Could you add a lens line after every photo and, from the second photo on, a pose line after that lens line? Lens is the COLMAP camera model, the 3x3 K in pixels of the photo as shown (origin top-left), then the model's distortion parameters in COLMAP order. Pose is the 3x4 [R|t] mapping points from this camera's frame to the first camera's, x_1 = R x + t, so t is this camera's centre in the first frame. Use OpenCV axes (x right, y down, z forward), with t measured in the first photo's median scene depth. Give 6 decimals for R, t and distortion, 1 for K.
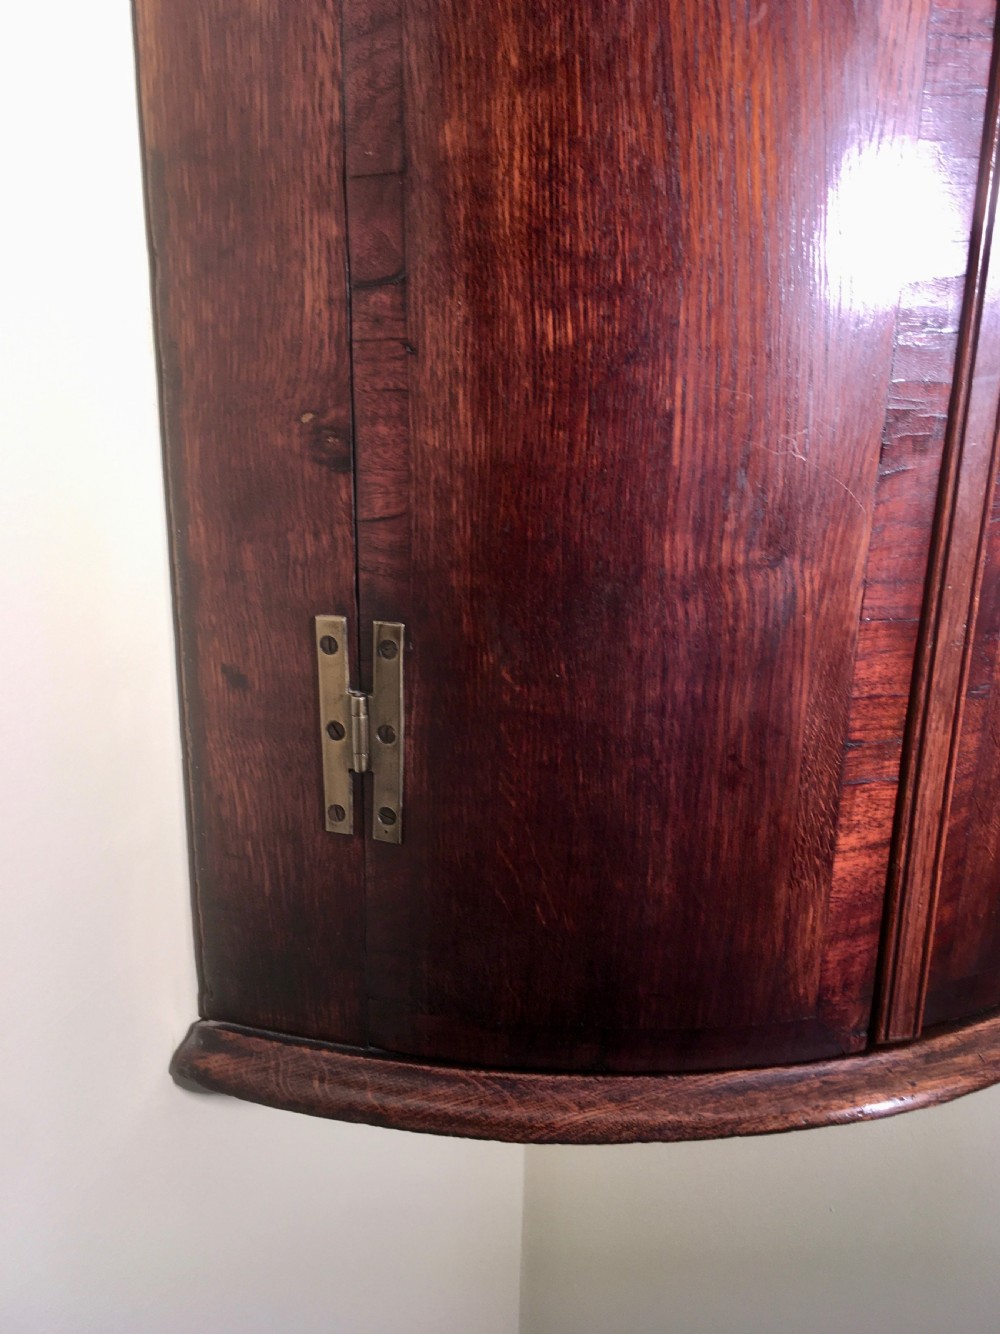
lens RADIAL K [[1146.2, 0, 534.3], [0, 1146.2, 647.3], [0, 0, 1]] dist [0.048324, -0.060380]
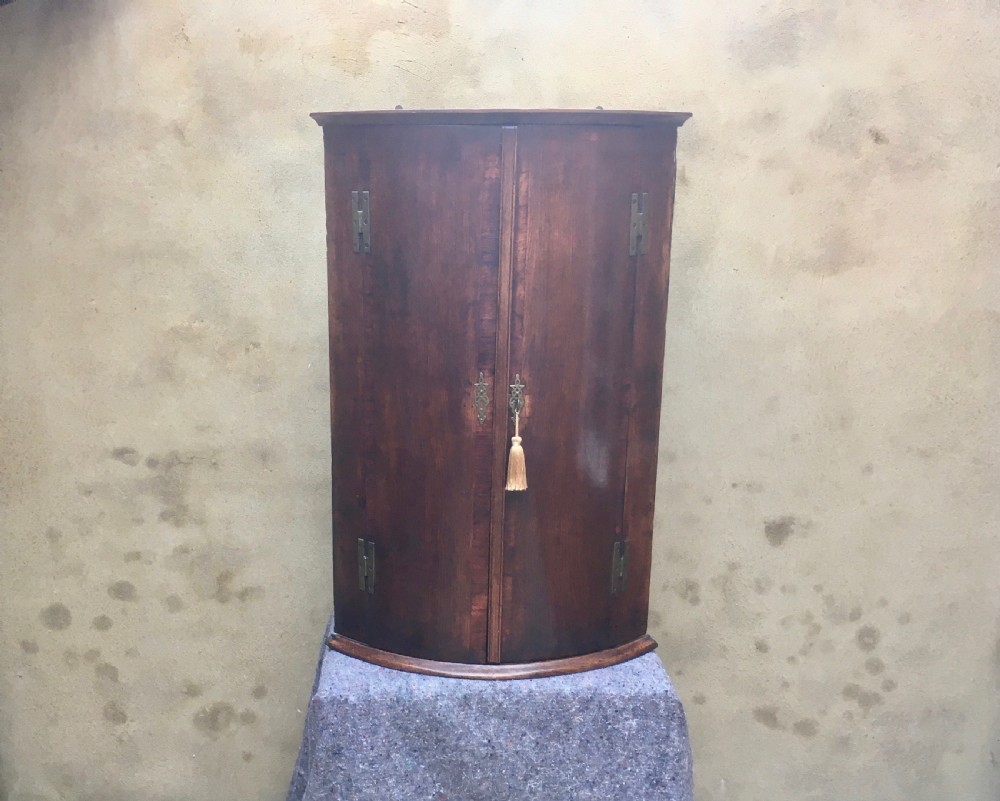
lens RADIAL K [[927.5, 0, 453.6], [0, 927.5, 435.9], [0, 0, 1]] dist [0.026694, 0.000000]
pose [[0.942418, 0.078162, -0.325175, 1.306793], [-0.089708, 0.995754, -0.020643, -0.386476], [0.322181, 0.048625, 0.945428, -2.305221]]
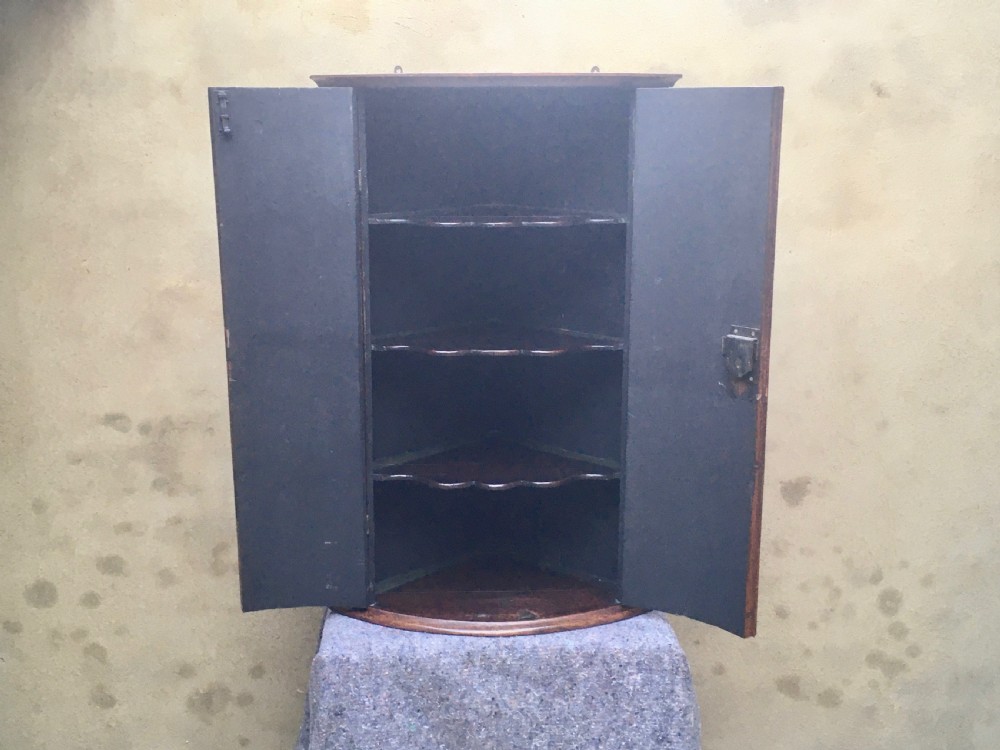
lens RADIAL K [[1074.1, 0, 496.5], [0, 1074.1, 368.9], [0, 0, 1]] dist [0.026112, 0.000000]
pose [[0.949892, 0.054062, -0.307868, 1.569500], [-0.077431, 0.994929, -0.064194, -0.295471], [0.302836, 0.084816, 0.949261, -2.819317]]
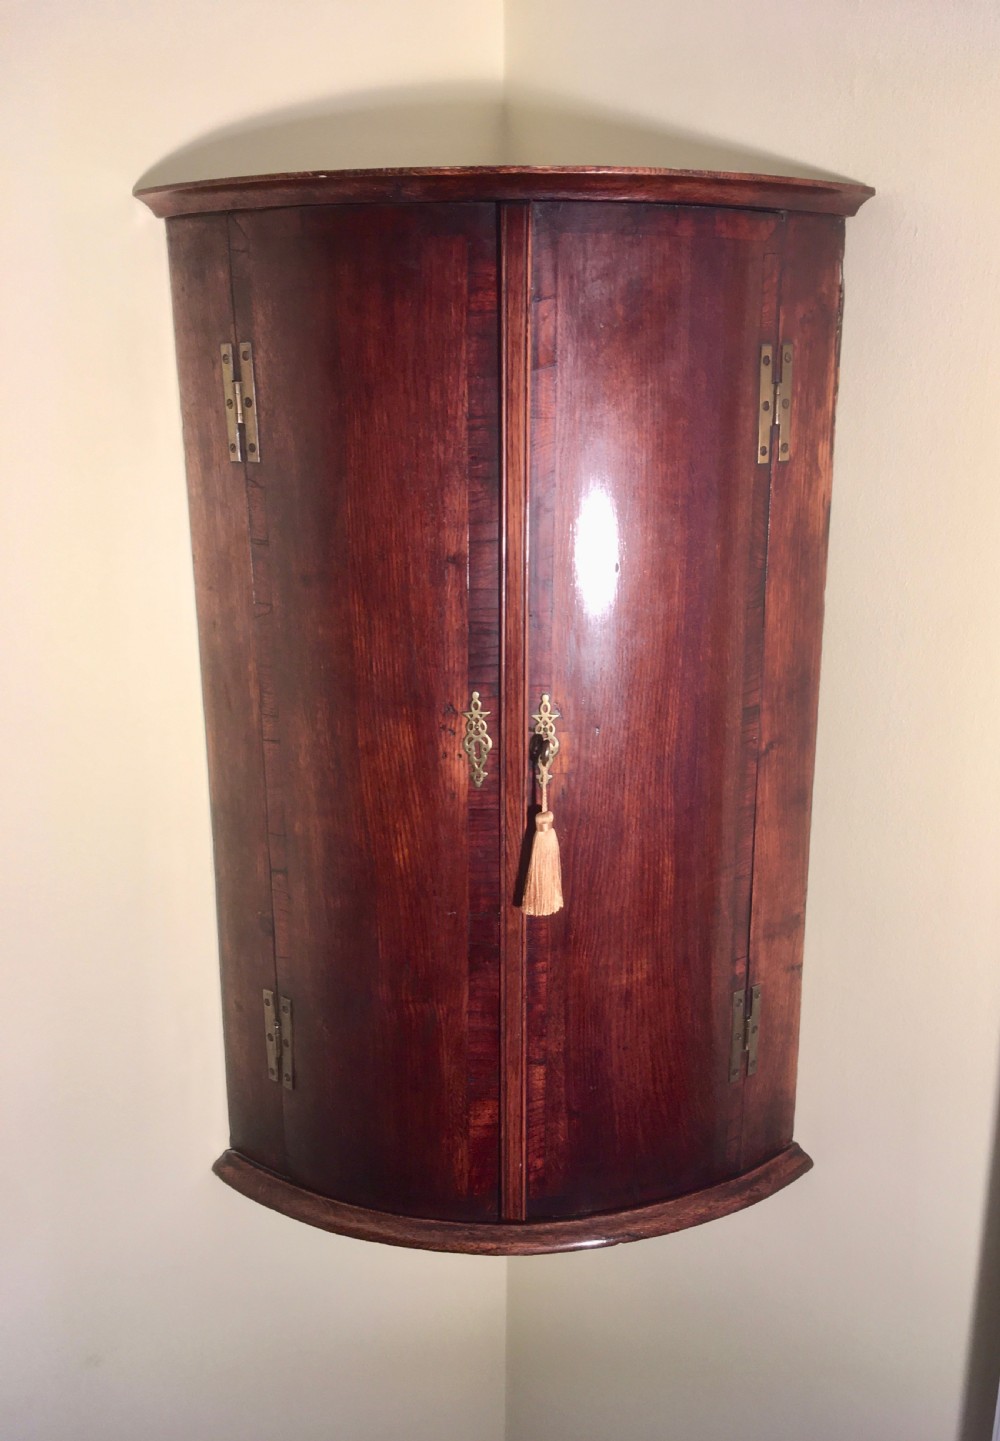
lens RADIAL K [[1190.4, 0, 533.8], [0, 1190.4, 714.1], [0, 0, 1]] dist [0.045195, -0.003532]
pose [[0.946691, 0.068641, -0.314745, 1.111172], [-0.077901, 0.996817, -0.016922, -0.613707], [0.312582, 0.040538, 0.949025, -1.231945]]
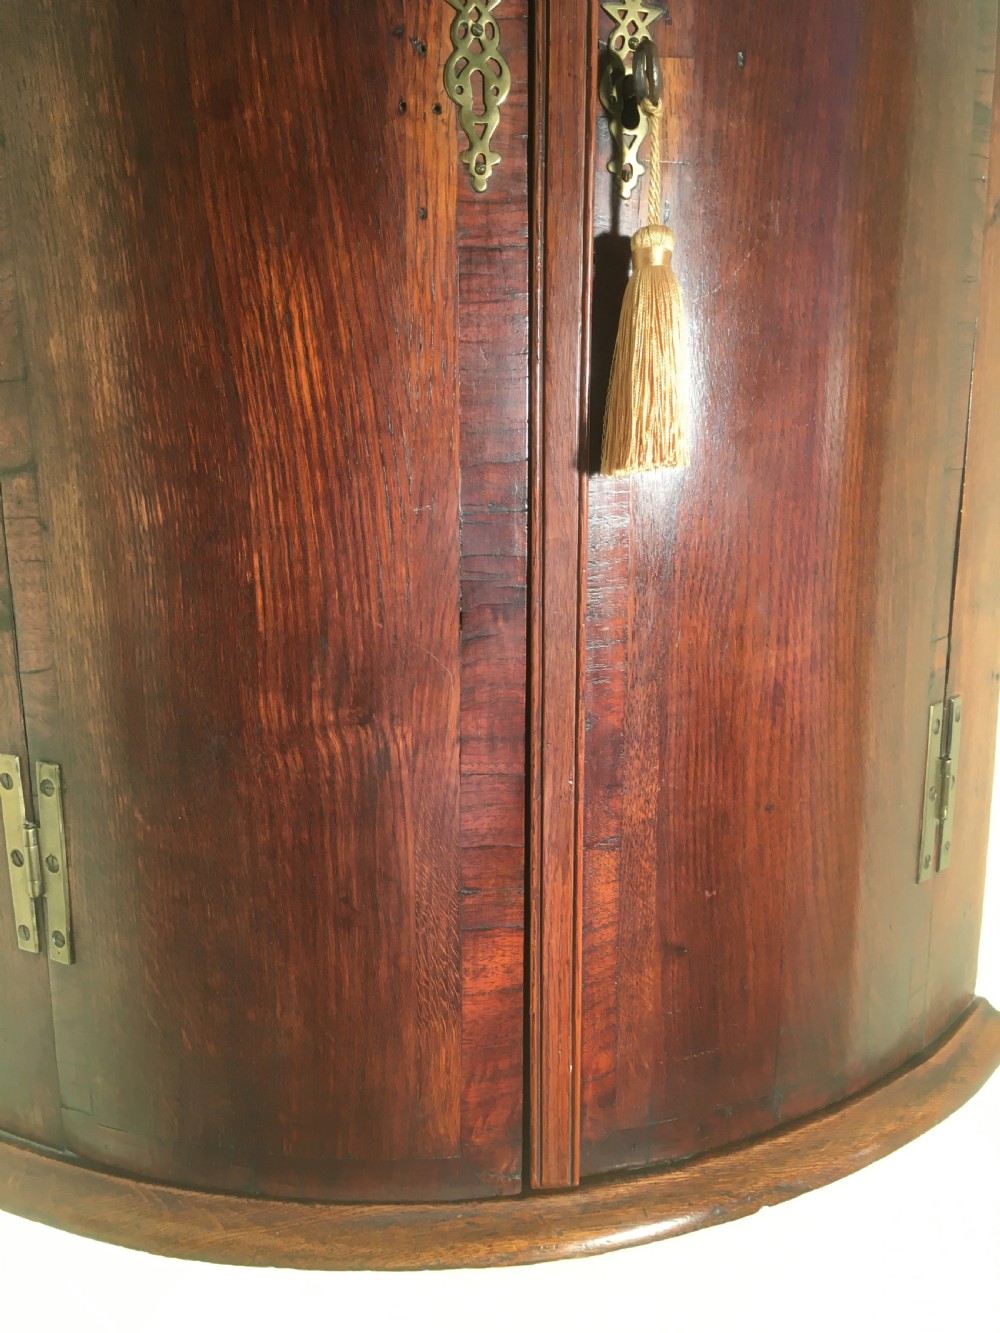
lens RADIAL K [[1145.3, 0, 516.2], [0, 1145.3, 650.1], [0, 0, 1]] dist [0.048324, -0.060380]
pose [[0.986844, 0.014015, -0.161066, 0.503463], [-0.024827, 0.997556, -0.065314, -0.070080], [0.159757, 0.068453, 0.984780, -0.035142]]
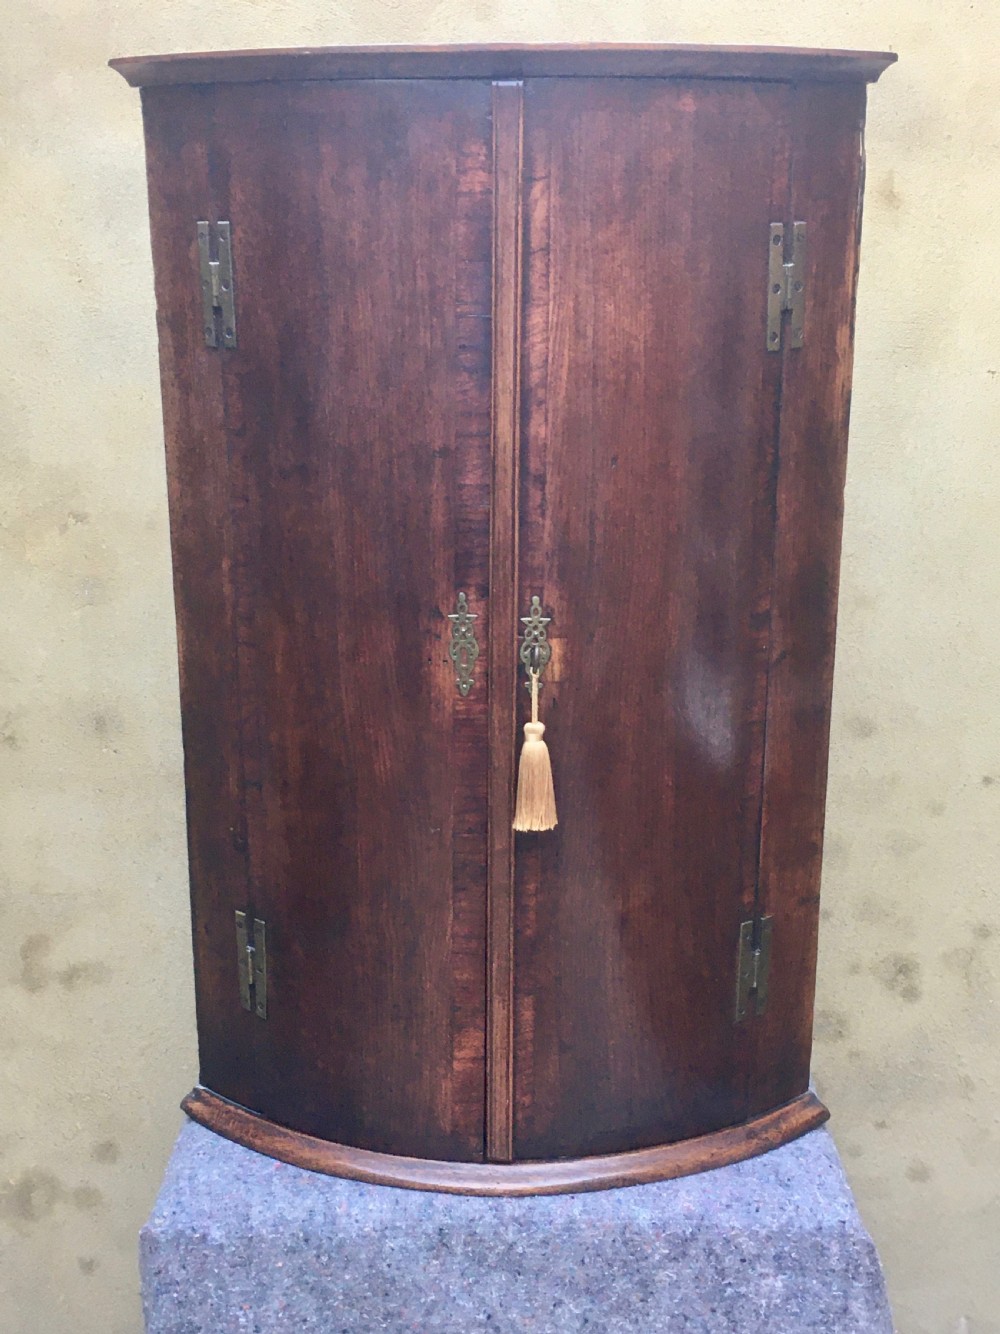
lens RADIAL K [[1495.7, 0, 506.5], [0, 1495.7, 662.1], [0, 0, 1]] dist [0.026389, 0.000000]
pose [[0.934045, 0.086023, -0.346640, 1.297604], [-0.089083, 0.995999, 0.007128, -0.590712], [0.345866, 0.024222, 0.937971, -1.589380]]
